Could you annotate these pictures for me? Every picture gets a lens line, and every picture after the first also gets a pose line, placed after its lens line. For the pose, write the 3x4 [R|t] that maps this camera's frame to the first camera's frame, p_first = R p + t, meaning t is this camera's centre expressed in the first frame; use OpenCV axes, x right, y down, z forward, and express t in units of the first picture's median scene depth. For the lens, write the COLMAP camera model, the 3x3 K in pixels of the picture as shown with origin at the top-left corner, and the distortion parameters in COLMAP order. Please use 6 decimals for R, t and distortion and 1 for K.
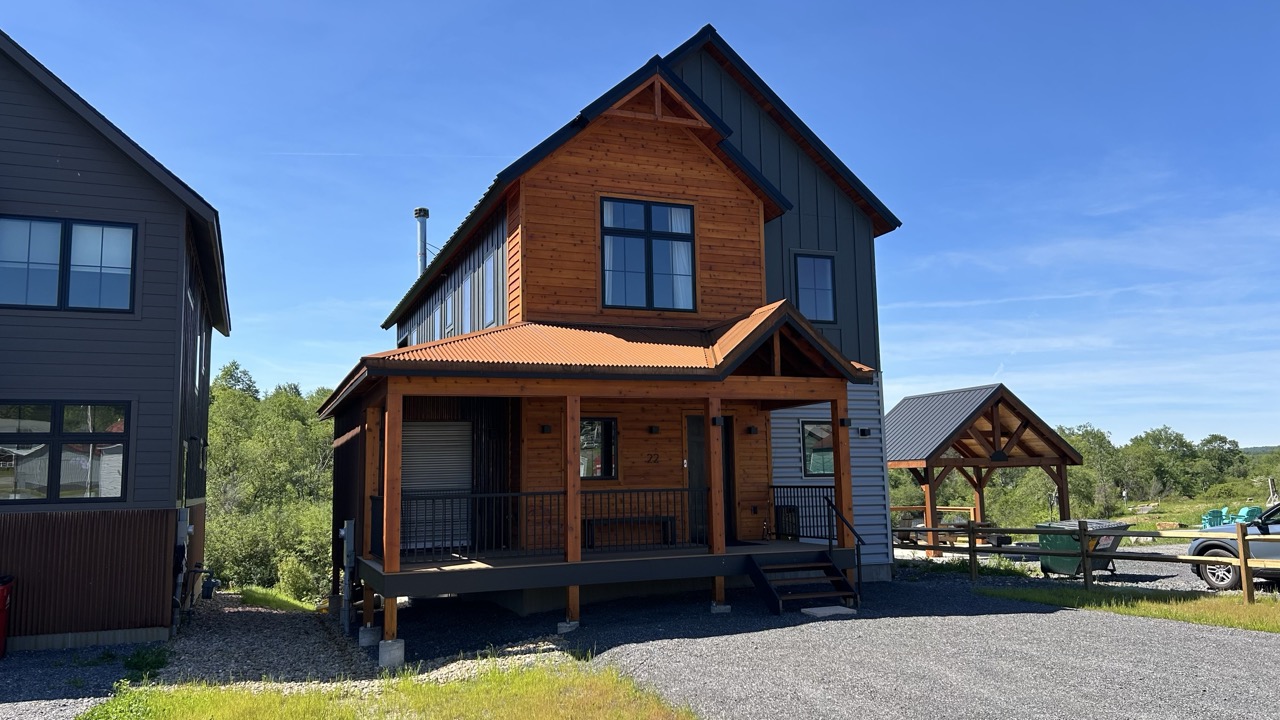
lens RADIAL K [[960.2, 0, 638.6], [0, 960.2, 404.5], [0, 0, 1]] dist [0.060298, -0.002602]
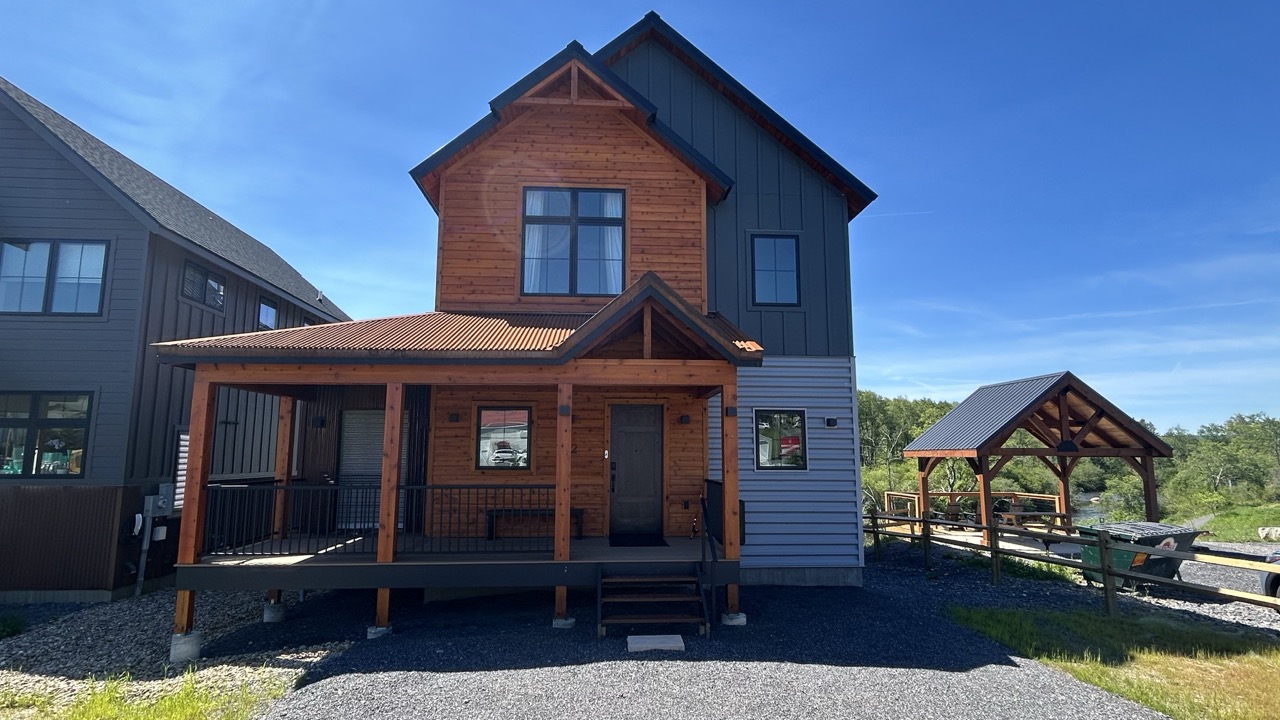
lens RADIAL K [[666.2, 0, 638.6], [0, 666.2, 380.6], [0, 0, 1]] dist [0.000078, 0.000678]
pose [[0.950313, -0.010644, -0.311114, 0.280405], [0.003324, 0.999705, -0.024049, 0.004152], [0.311279, 0.021820, 0.950068, 0.368026]]
